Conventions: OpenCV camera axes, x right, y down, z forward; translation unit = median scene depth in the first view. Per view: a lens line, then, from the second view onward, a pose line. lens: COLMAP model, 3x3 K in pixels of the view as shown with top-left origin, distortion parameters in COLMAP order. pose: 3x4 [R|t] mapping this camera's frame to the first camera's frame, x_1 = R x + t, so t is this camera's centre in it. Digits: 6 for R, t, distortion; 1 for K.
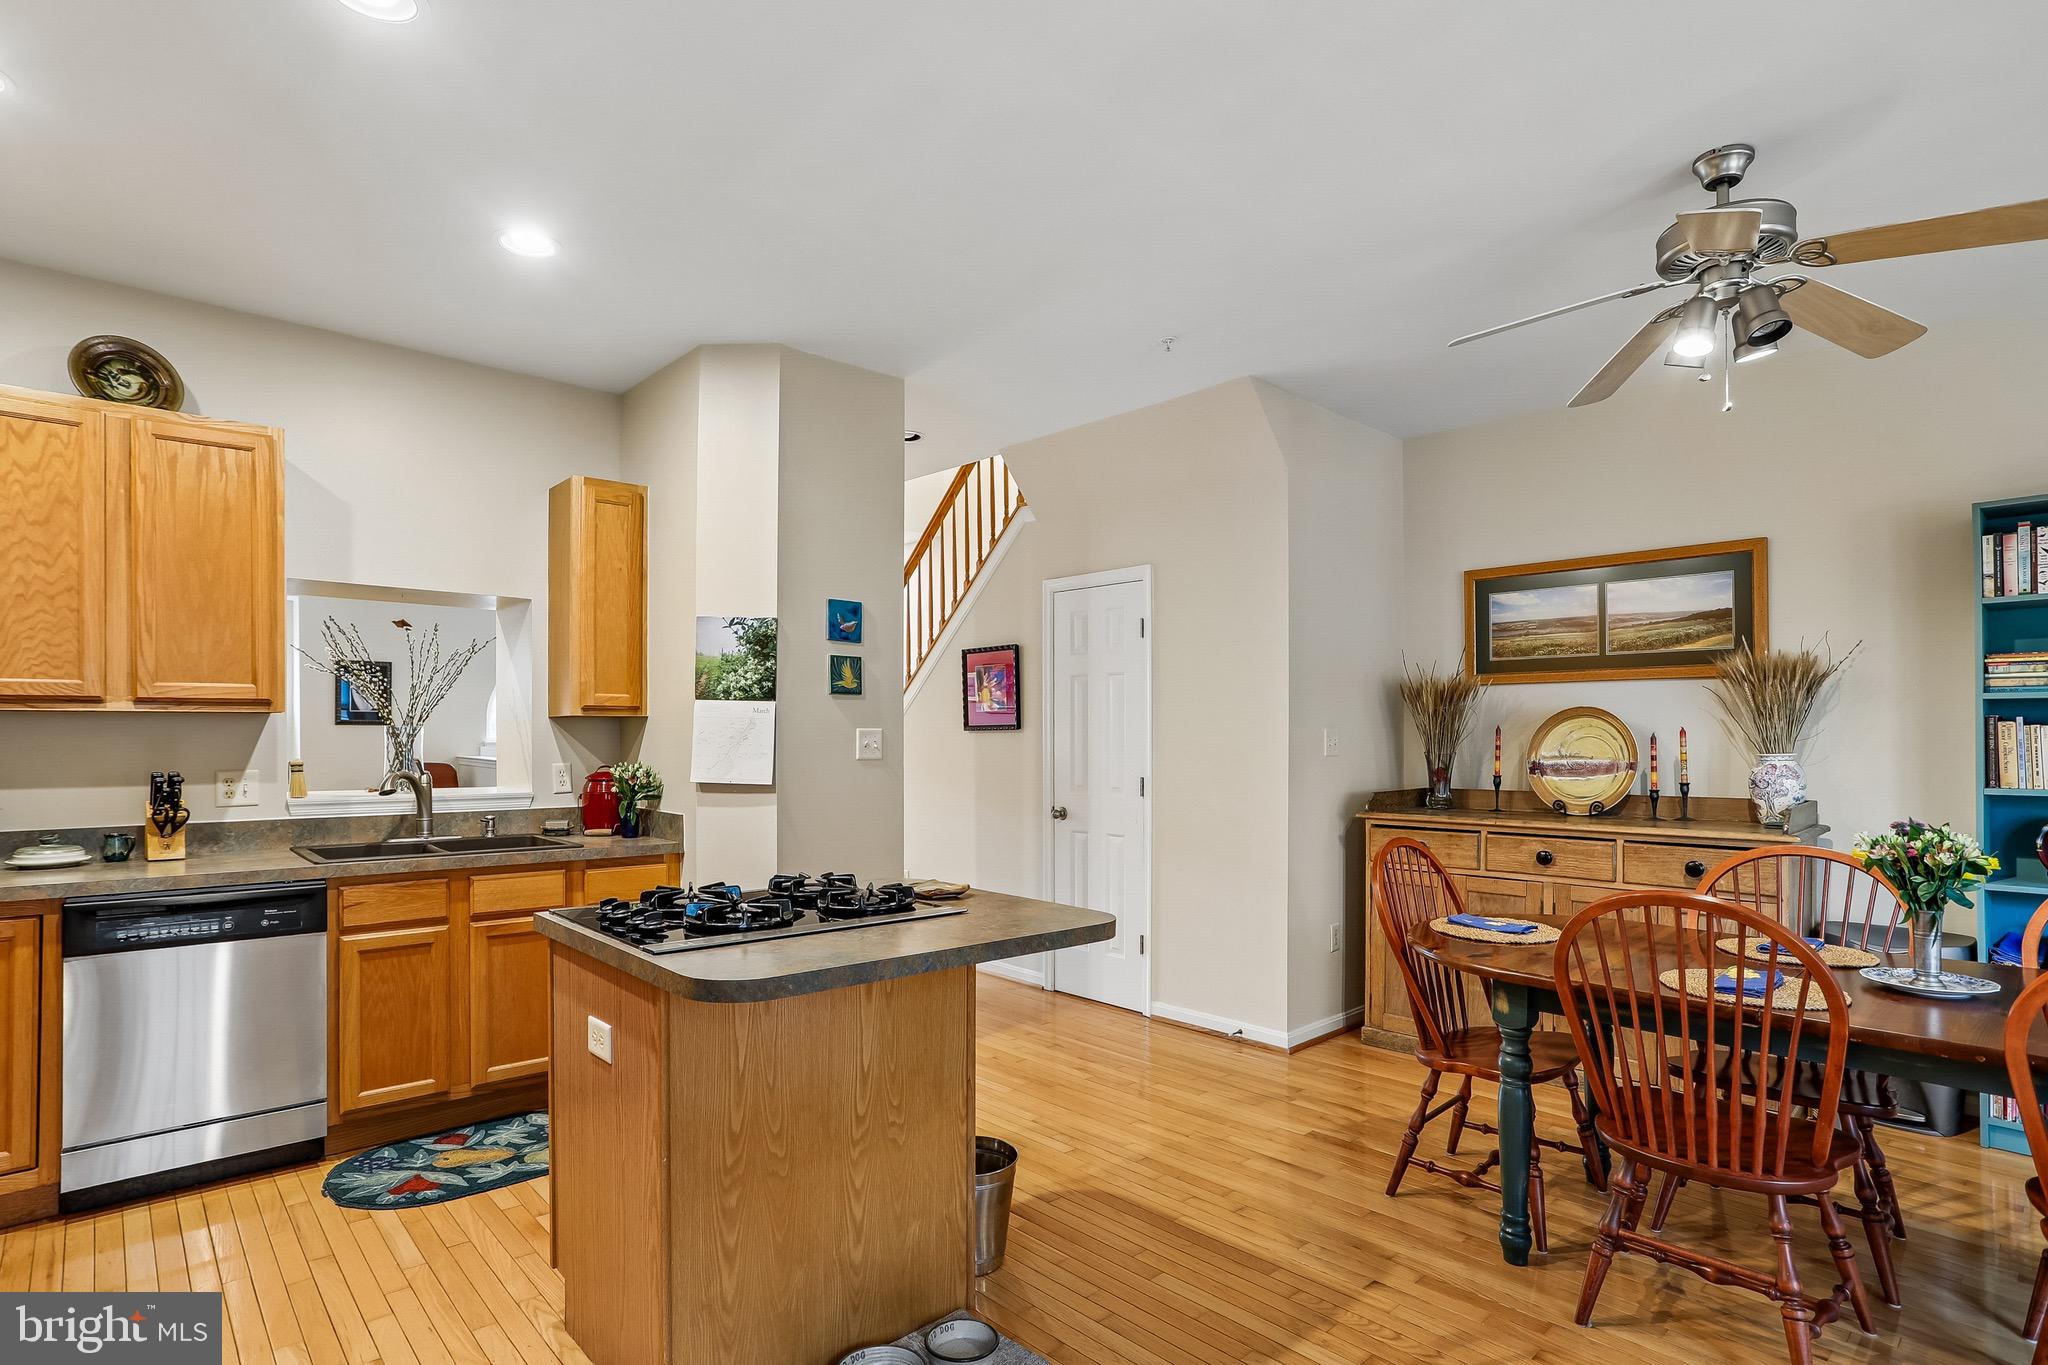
lens RADIAL K [[1018.2, 0, 1021.5], [0, 1018.2, 735.8], [0, 0, 1]] dist [-0.040279, 0.018942]
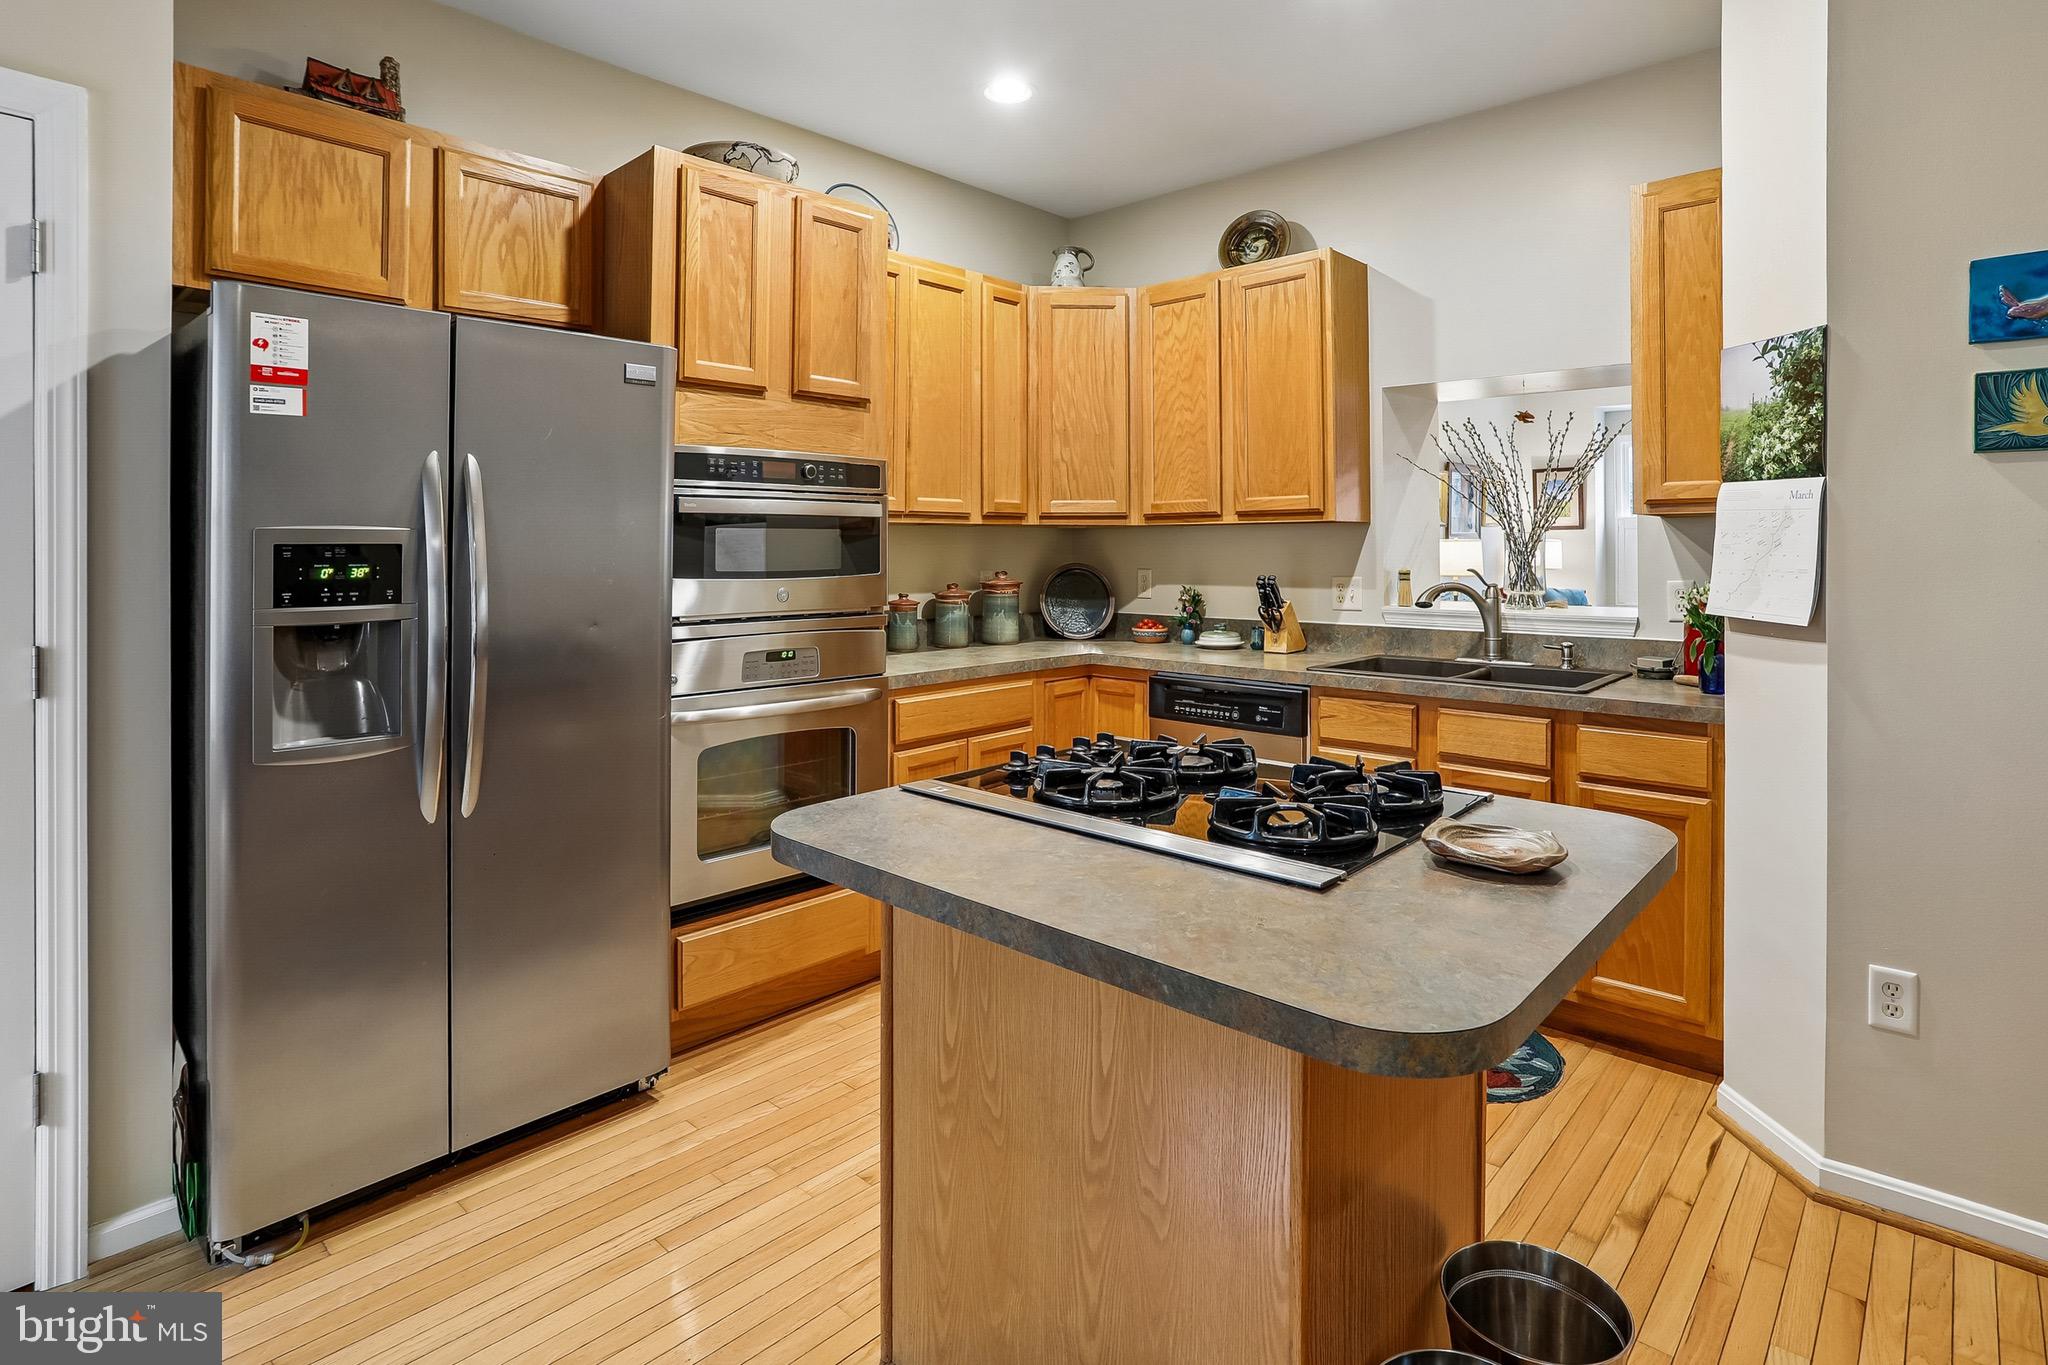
lens RADIAL K [[1076.0, 0, 1018.5], [0, 1076.0, 528.3], [0, 0, 1]] dist [-0.014766, 0.004109]
pose [[0.087397, -0.018330, -0.996005, 0.294870], [0.003100, 0.999831, -0.018128, 0.003068], [0.996169, -0.001503, 0.087439, 0.514093]]
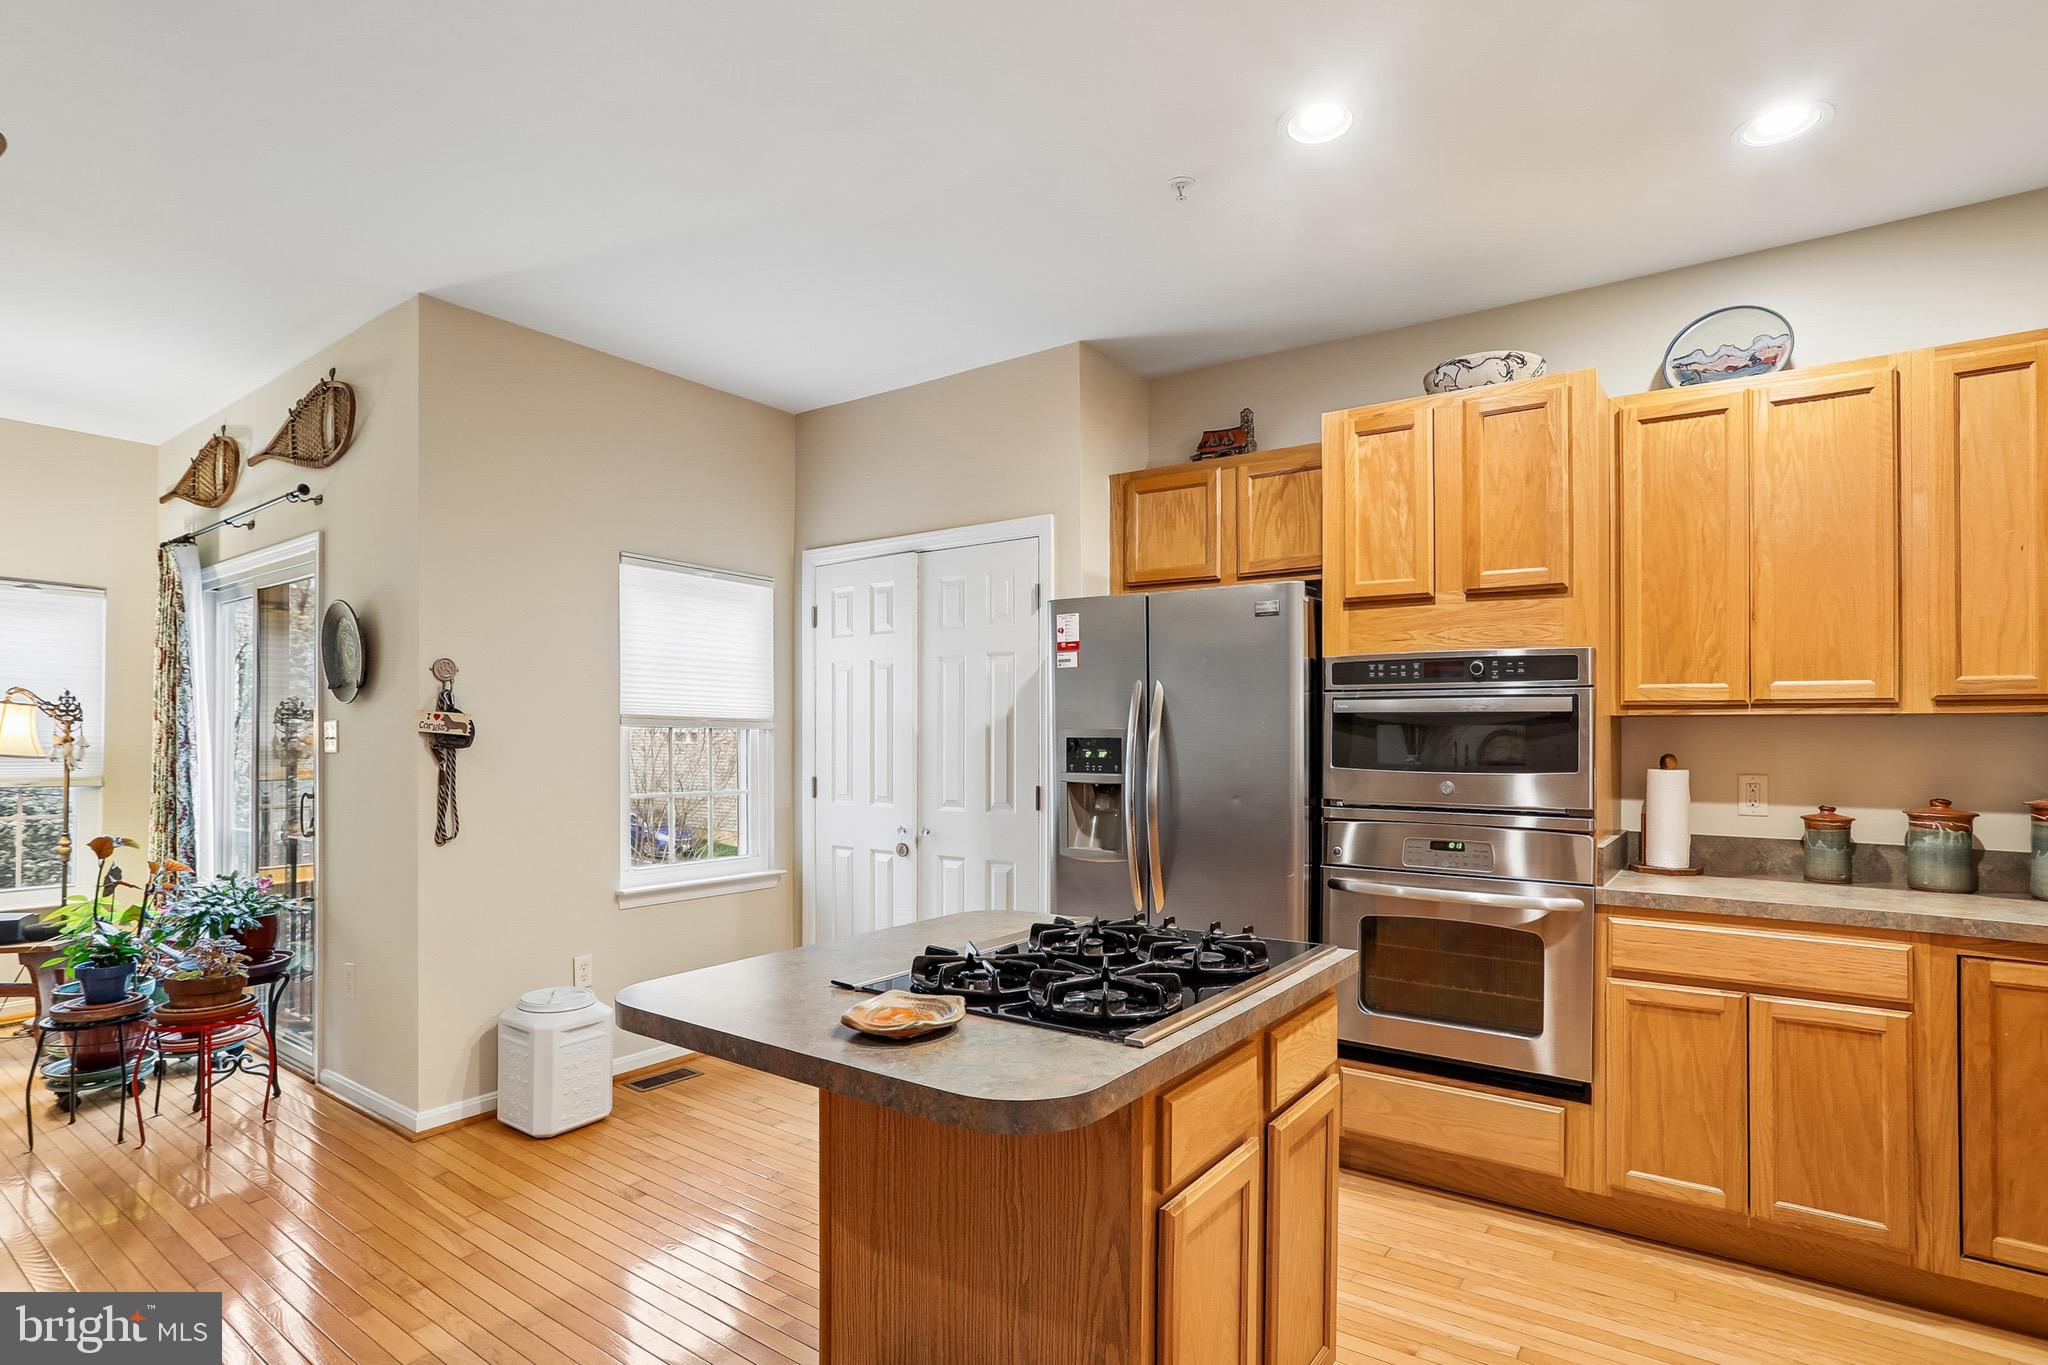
lens RADIAL K [[1018.2, 0, 968.2], [0, 1018.2, 718.0], [0, 0, 1]] dist [-0.040279, 0.018942]
pose [[-0.978875, -0.011120, -0.204157, 0.009002], [-0.007402, 0.999793, -0.018970, 0.000494], [0.204325, -0.017058, -0.978754, 1.100709]]
